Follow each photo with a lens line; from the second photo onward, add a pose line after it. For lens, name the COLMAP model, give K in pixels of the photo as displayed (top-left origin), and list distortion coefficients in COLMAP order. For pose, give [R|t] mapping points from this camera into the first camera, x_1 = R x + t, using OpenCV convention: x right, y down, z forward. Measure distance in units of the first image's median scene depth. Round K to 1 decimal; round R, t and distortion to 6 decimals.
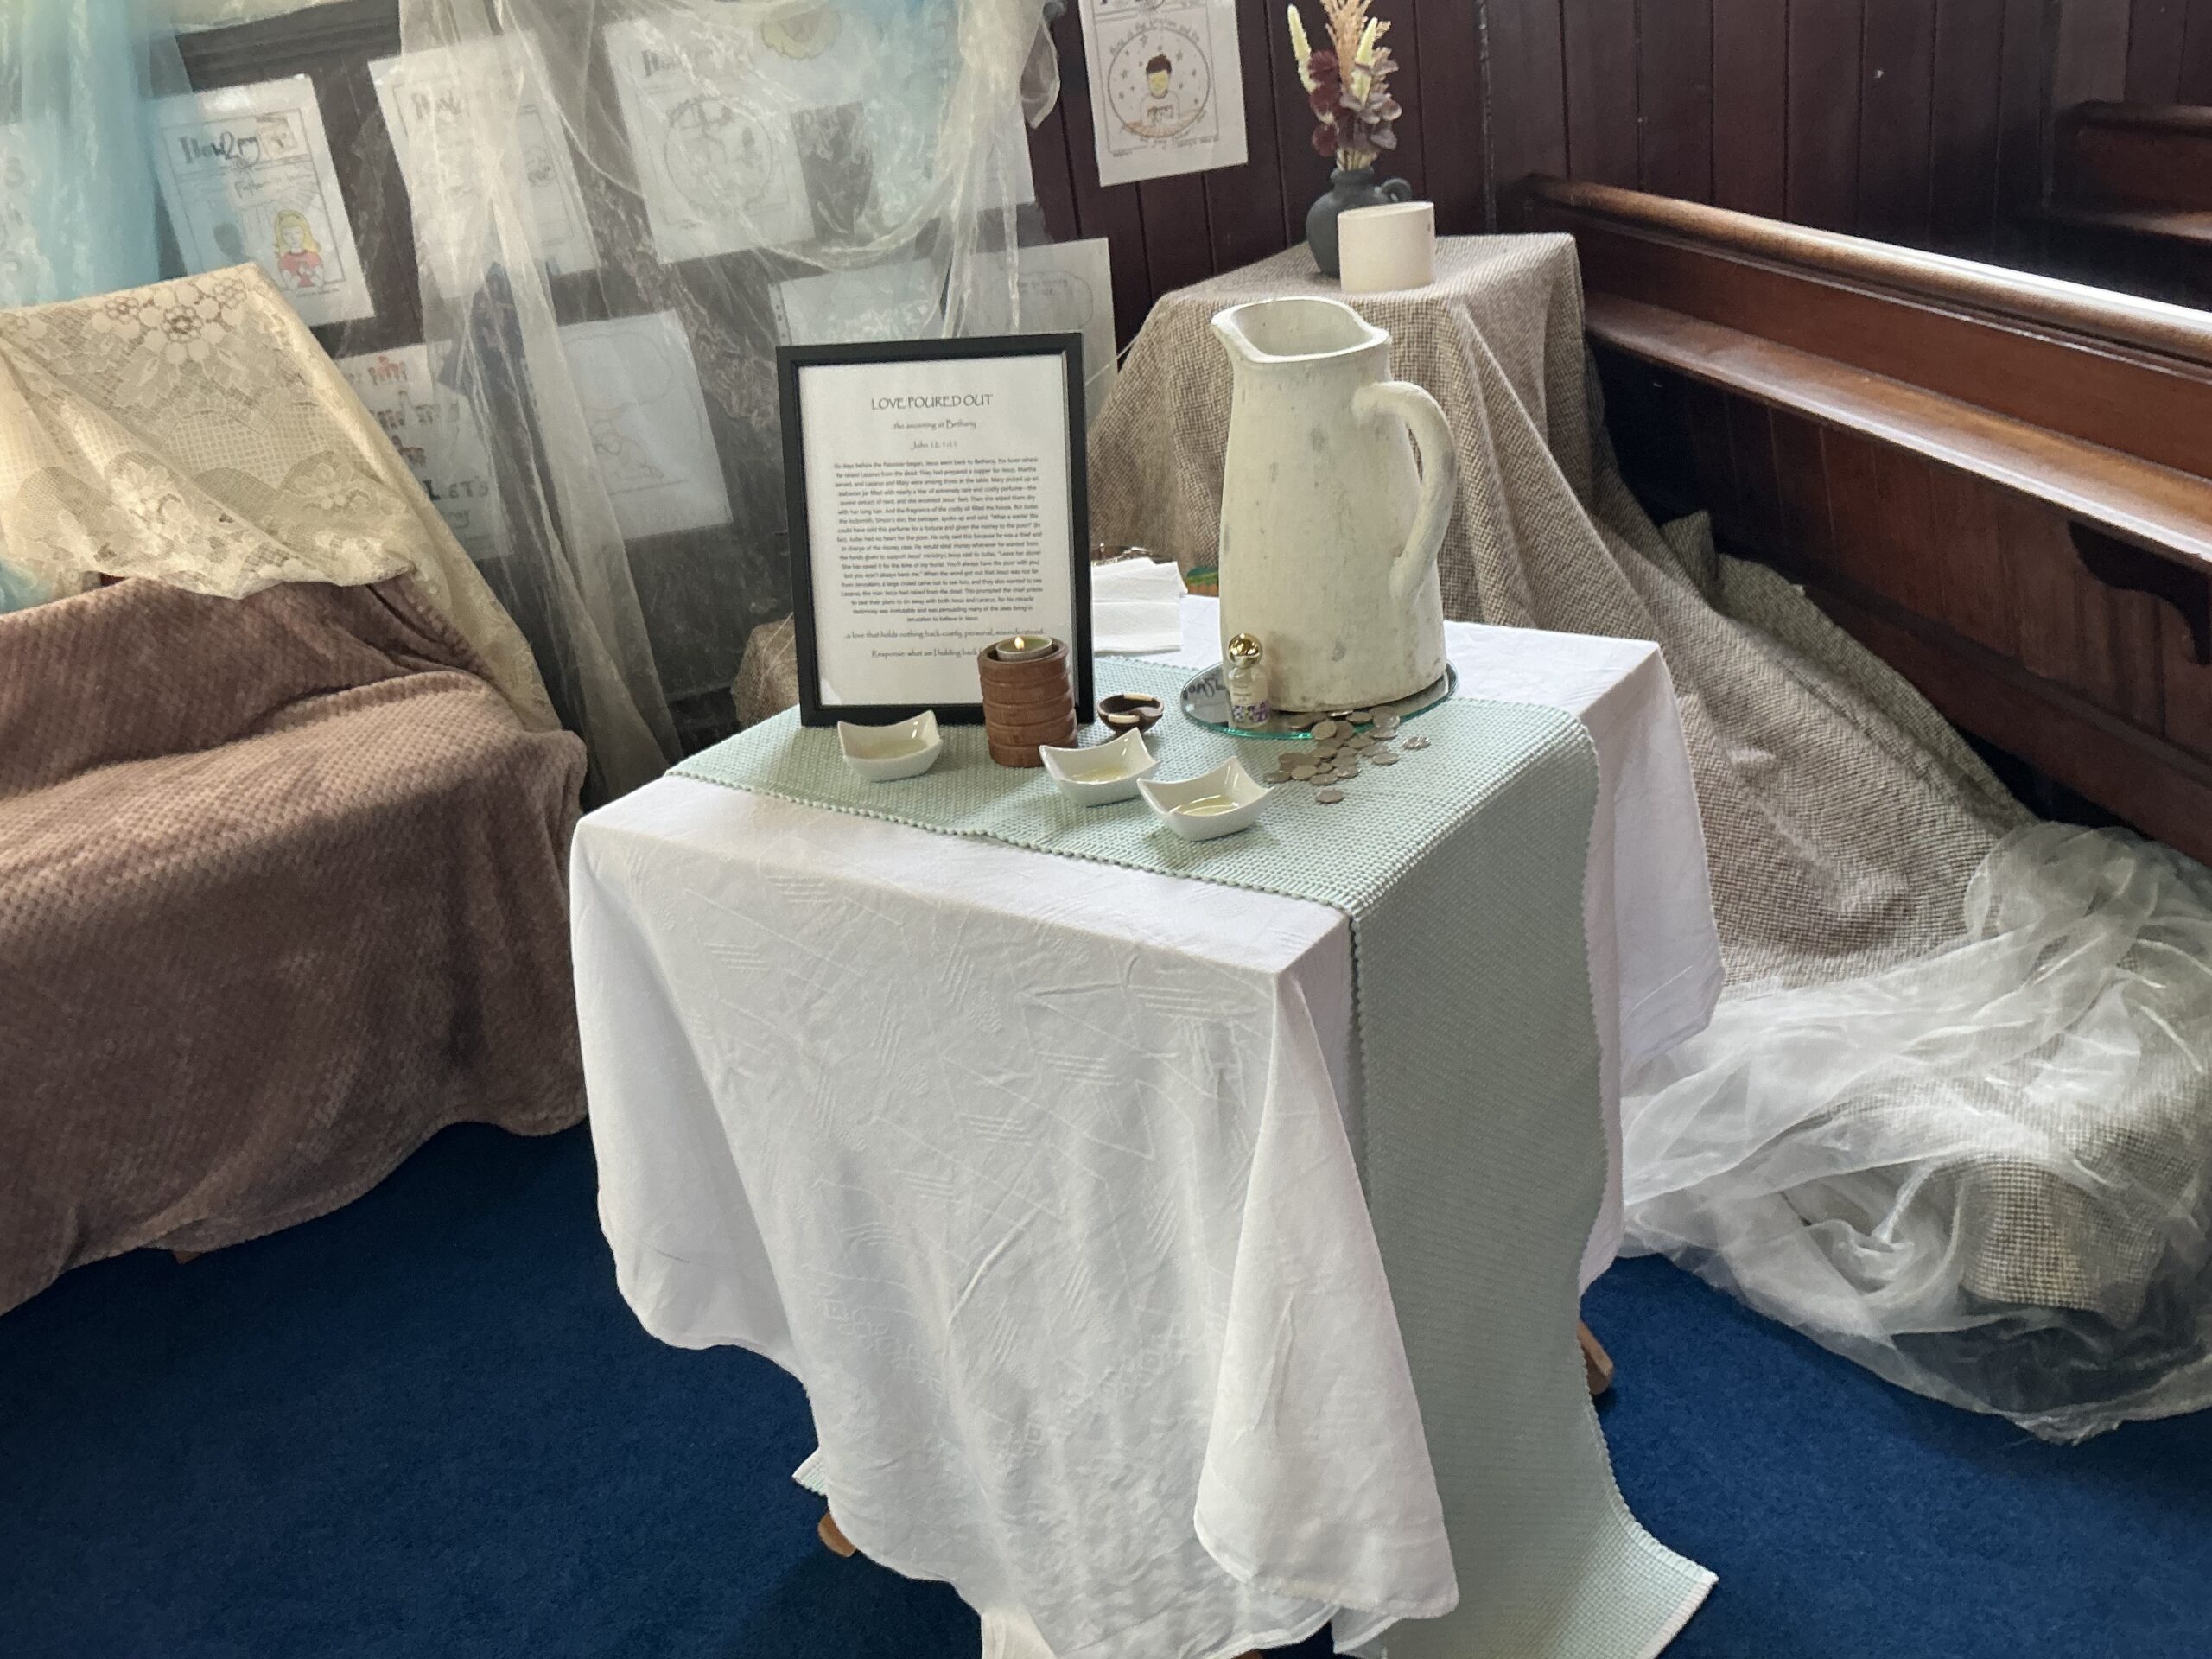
lens RADIAL K [[1835.6, 0, 1100.6], [0, 1835.6, 821.0], [0, 0, 1]] dist [0.112232, -0.240931]
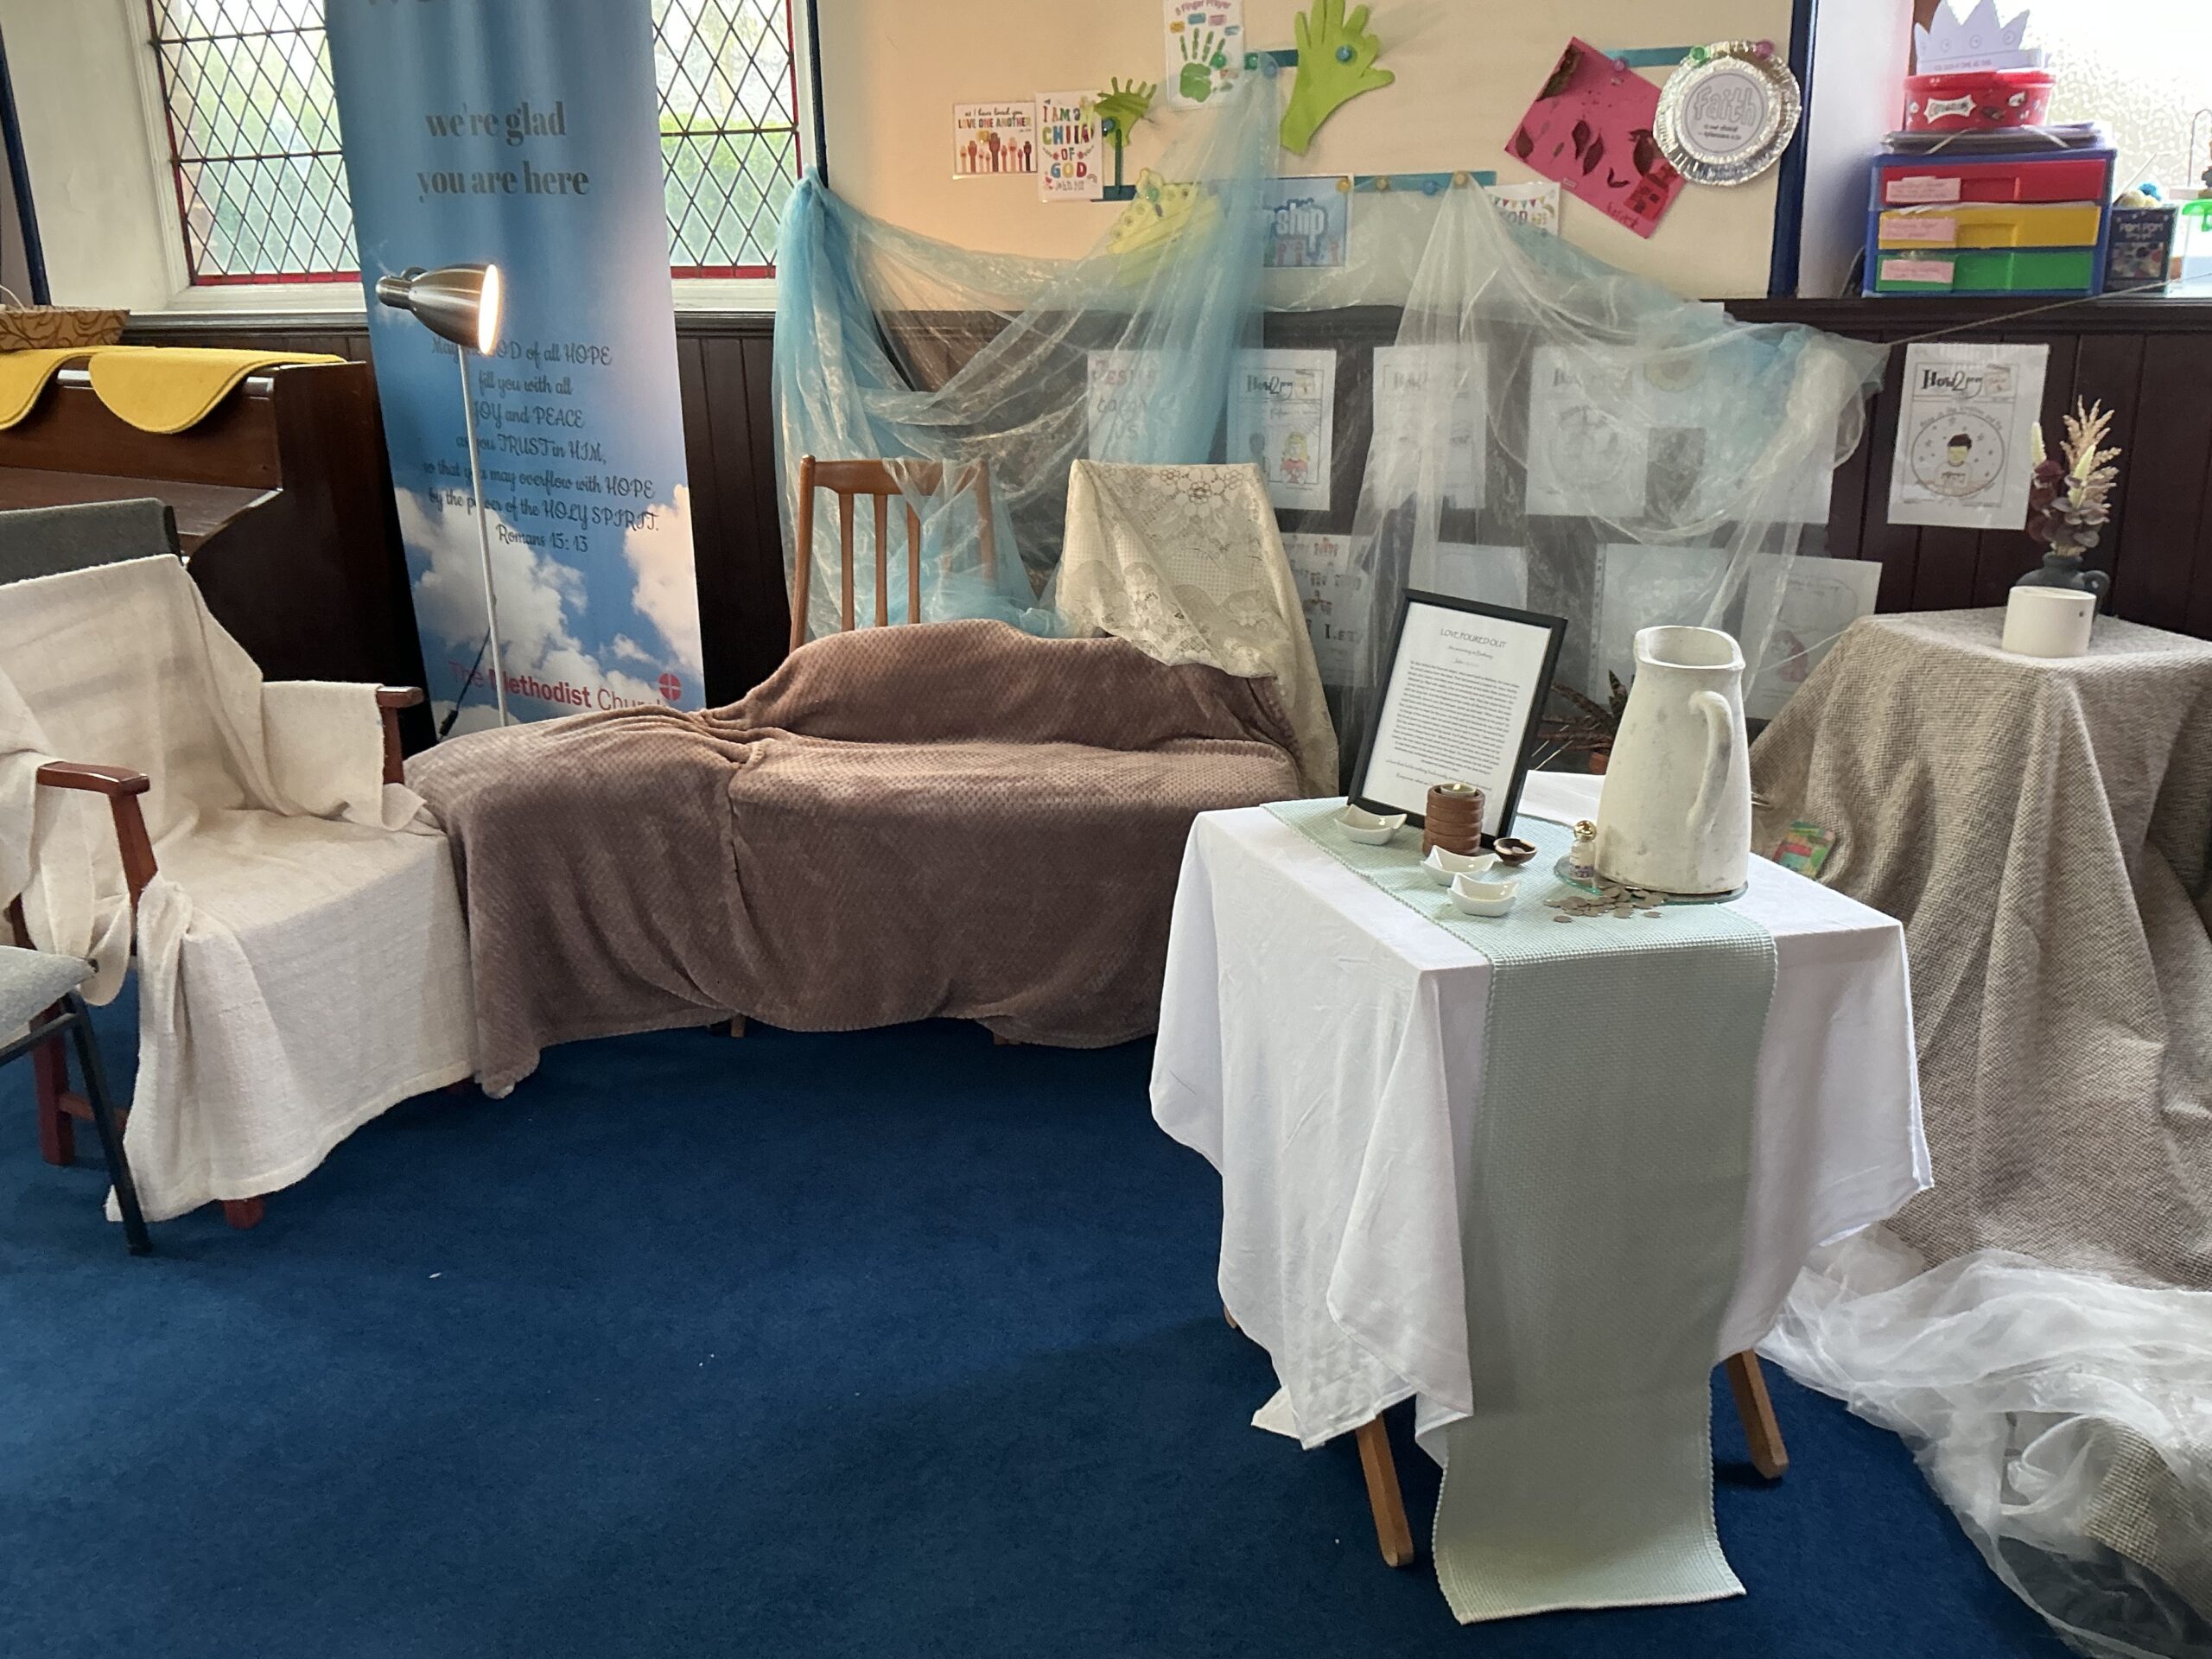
lens RADIAL K [[1835.6, 0, 1100.6], [0, 1835.6, 821.0], [0, 0, 1]] dist [0.112232, -0.240931]
pose [[0.802839, 0.287610, -0.522235, 0.336491], [-0.336536, 0.941670, 0.001244, 0.021914], [0.492131, 0.174752, 0.852801, -0.329755]]
